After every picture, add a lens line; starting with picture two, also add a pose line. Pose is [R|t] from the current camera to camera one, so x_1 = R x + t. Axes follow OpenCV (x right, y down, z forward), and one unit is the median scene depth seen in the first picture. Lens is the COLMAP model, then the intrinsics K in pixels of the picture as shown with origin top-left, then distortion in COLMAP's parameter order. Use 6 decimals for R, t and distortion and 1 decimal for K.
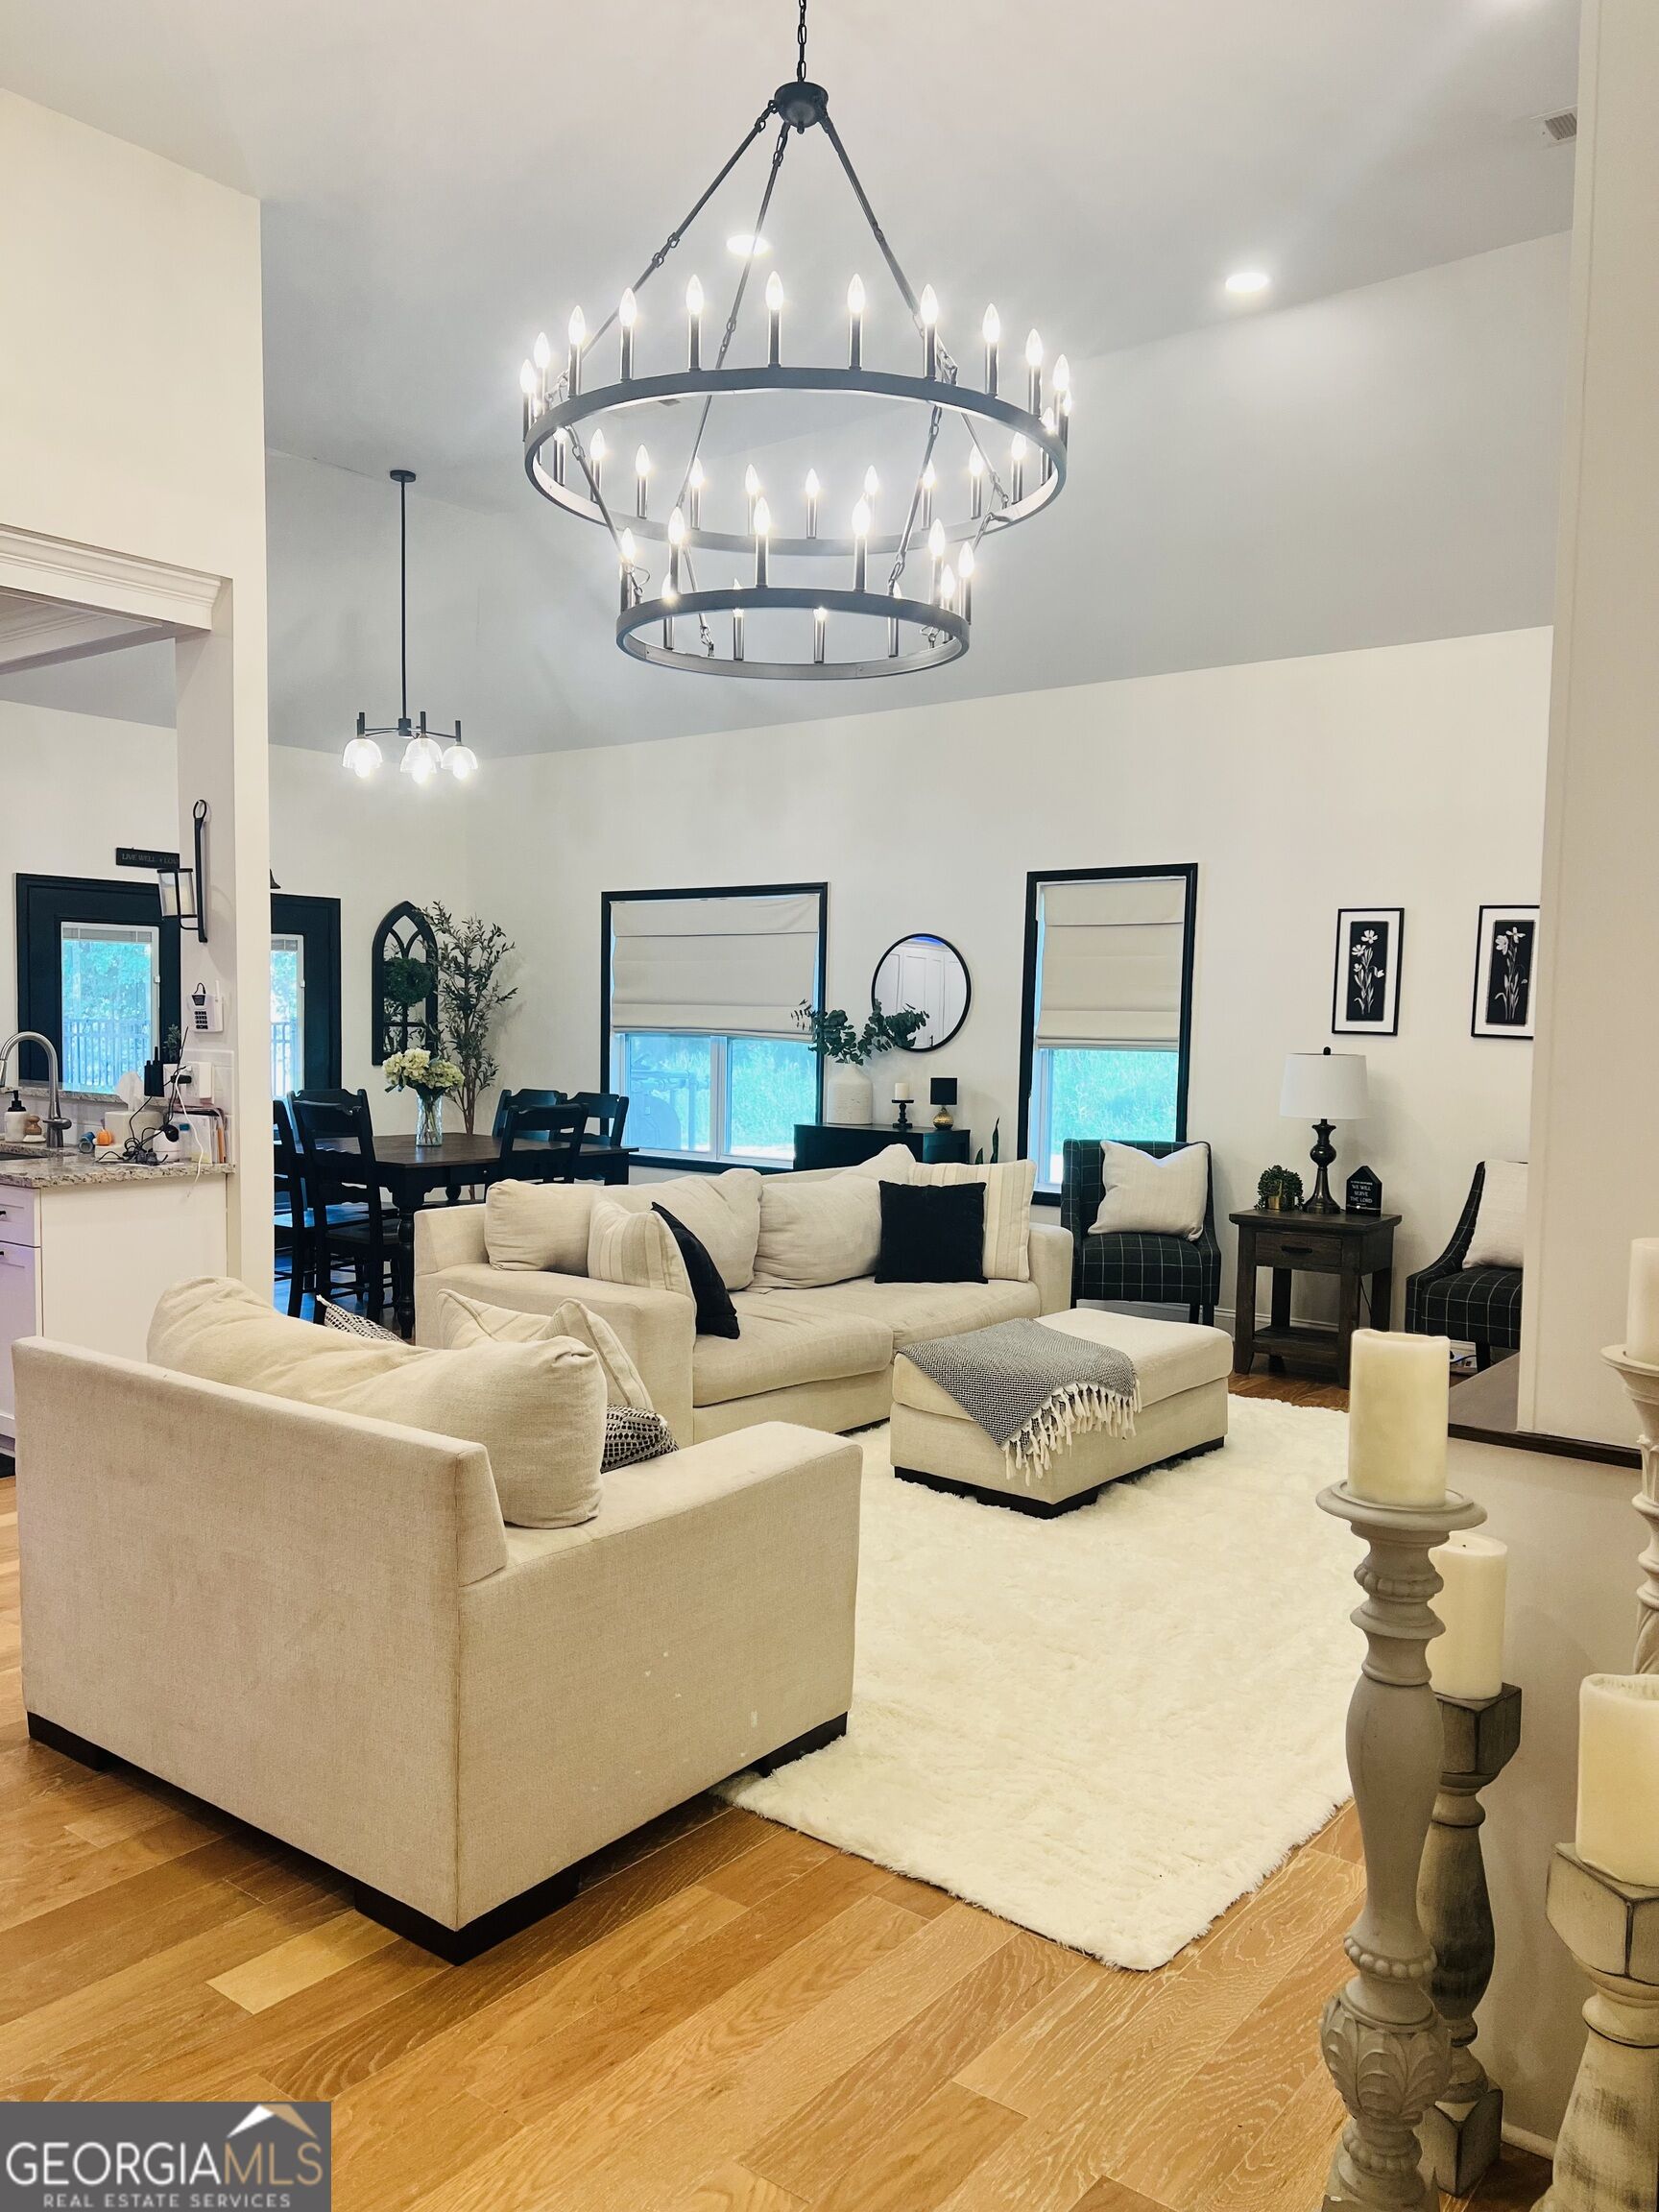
lens RADIAL K [[1666.3, 0, 825.8], [0, 1666.3, 1119.3], [0, 0, 1]] dist [0.063334, -0.074178]
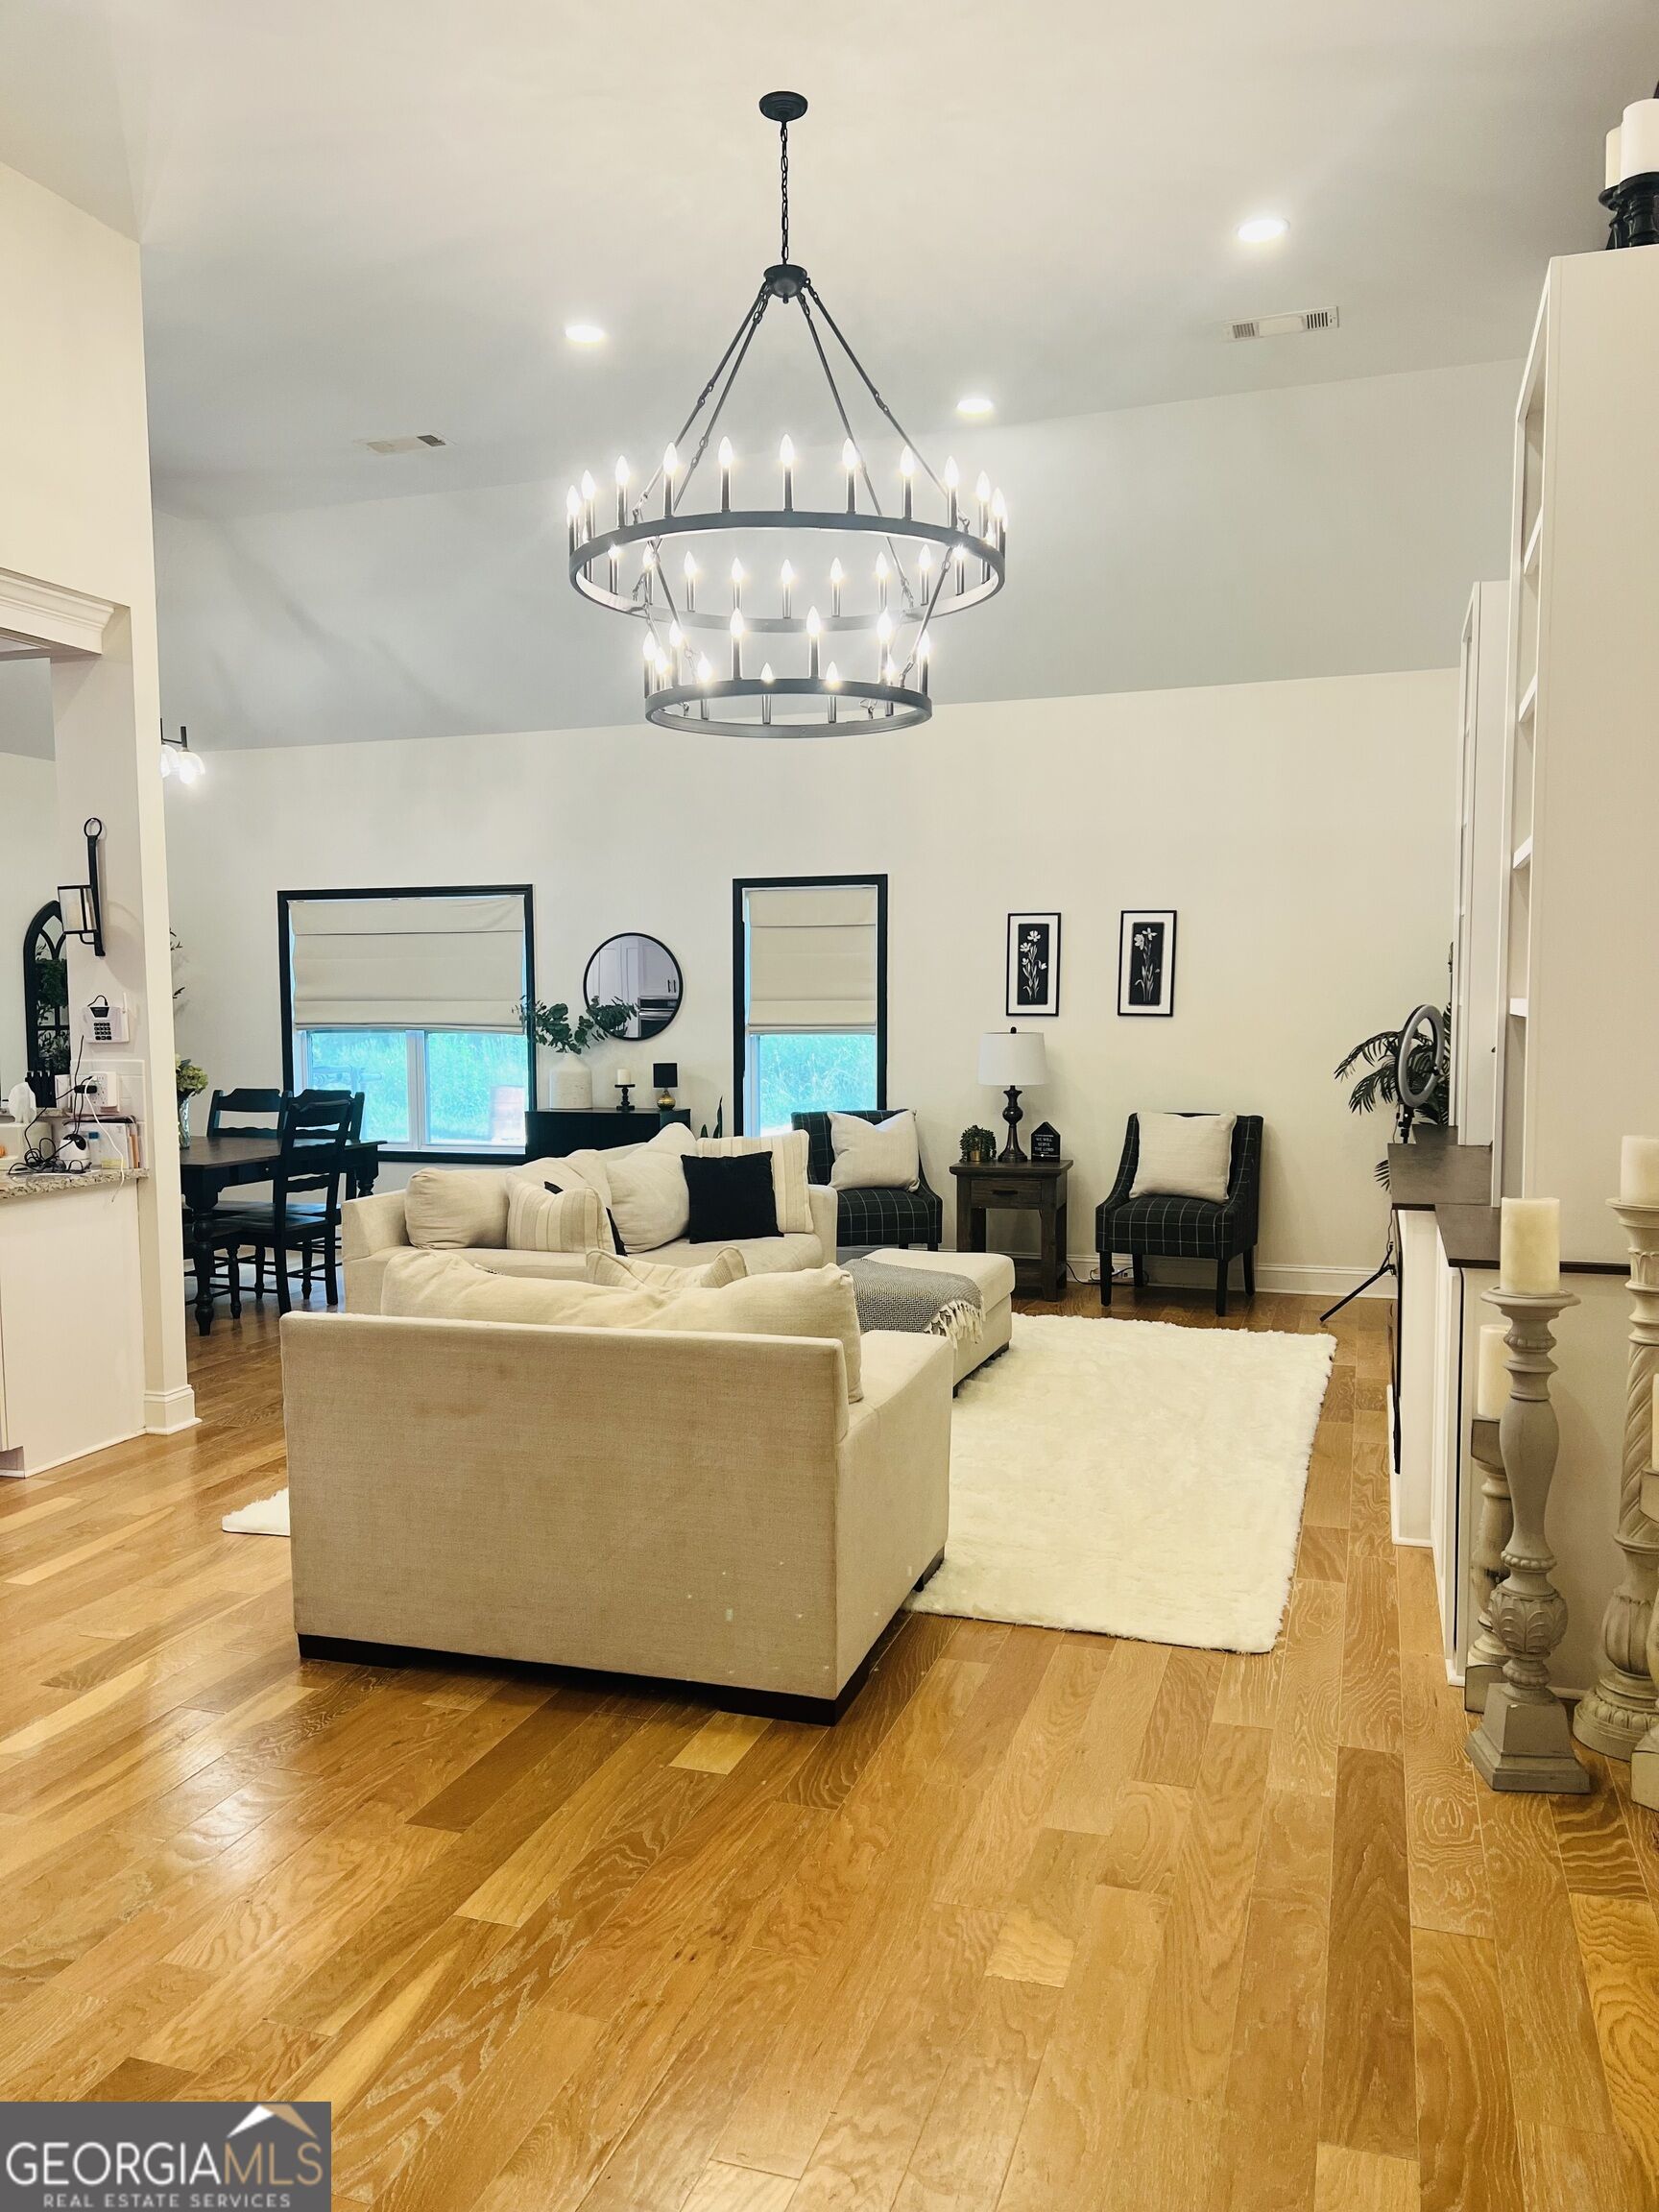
lens RADIAL K [[1666.3, 0, 828.9], [0, 1666.3, 1115.2], [0, 0, 1]] dist [0.063334, -0.074178]
pose [[0.938691, -0.046083, 0.341666, -0.253999], [0.043287, 0.998938, 0.015807, -0.003662], [-0.342031, -0.000048, 0.939689, -0.101879]]
